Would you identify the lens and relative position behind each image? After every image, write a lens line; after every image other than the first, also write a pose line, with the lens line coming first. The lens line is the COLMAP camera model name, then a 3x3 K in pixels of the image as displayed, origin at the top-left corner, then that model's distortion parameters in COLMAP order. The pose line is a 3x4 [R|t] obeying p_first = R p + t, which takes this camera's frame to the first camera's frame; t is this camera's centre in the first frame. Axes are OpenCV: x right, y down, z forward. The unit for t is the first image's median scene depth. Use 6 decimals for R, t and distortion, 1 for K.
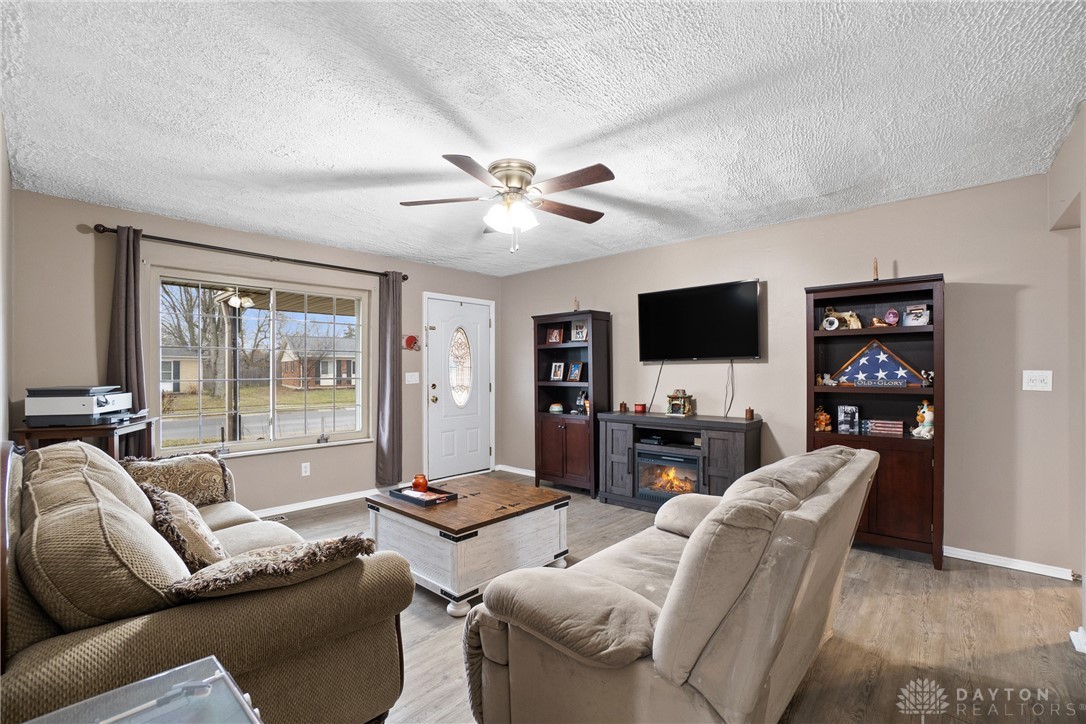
lens RADIAL K [[477.2, 0, 531.7], [0, 477.2, 369.4], [0, 0, 1]] dist [-0.068839, 0.022228]
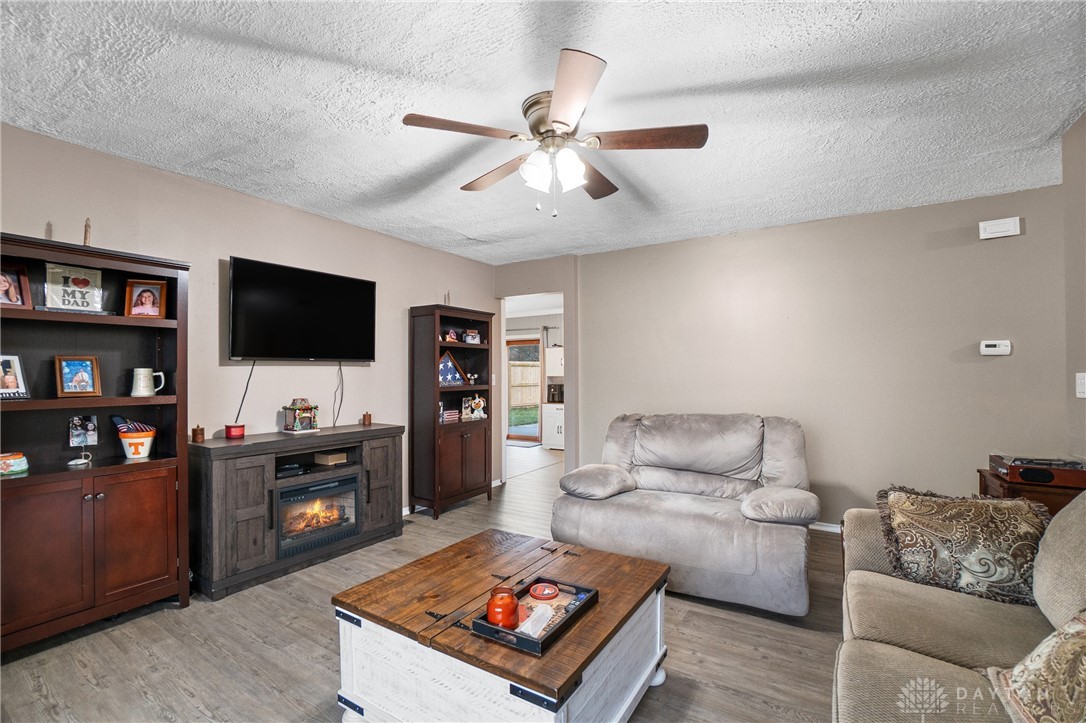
lens RADIAL K [[477.2, 0, 531.7], [0, 477.2, 368.9], [0, 0, 1]] dist [-0.068839, 0.022228]
pose [[-0.177462, 0.018765, 0.983949, -0.550758], [0.007650, 0.999814, -0.017688, 0.011707], [-0.984098, 0.004389, -0.177572, 0.832295]]
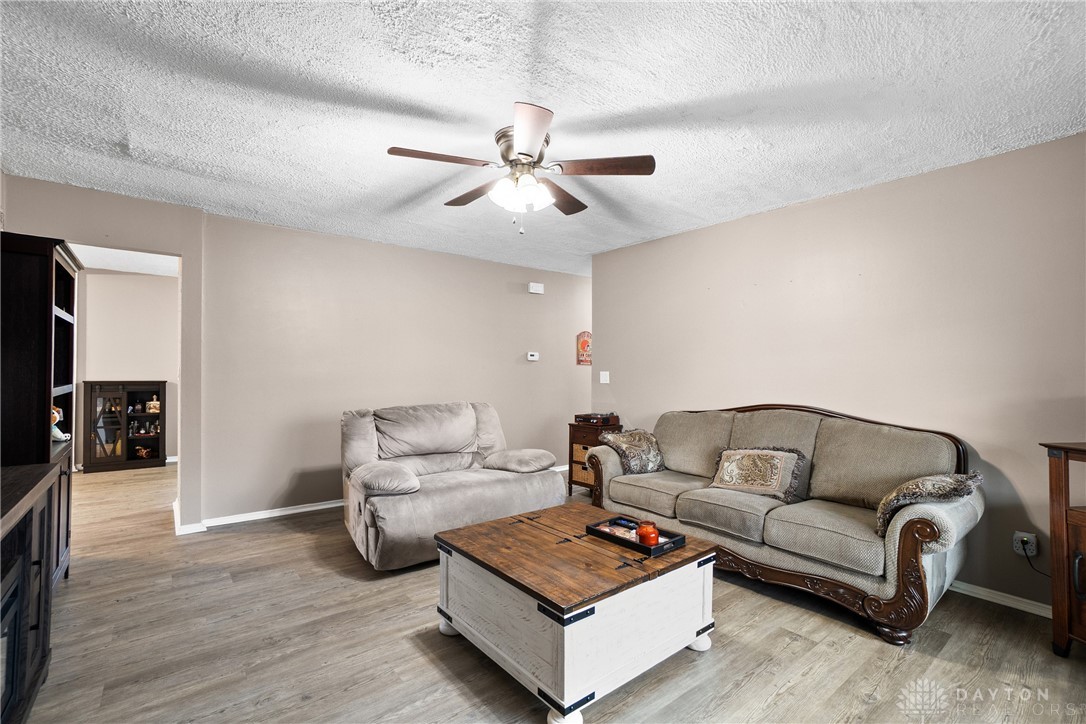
lens RADIAL K [[482.7, 0, 543.0], [0, 482.7, 362.0], [0, 0, 1]] dist [-0.048677, -0.000064]
pose [[-0.991063, -0.000258, 0.133395, -0.141299], [-0.002930, 0.999799, -0.019834, 0.012270], [-0.133363, -0.020048, -0.990865, 1.328888]]
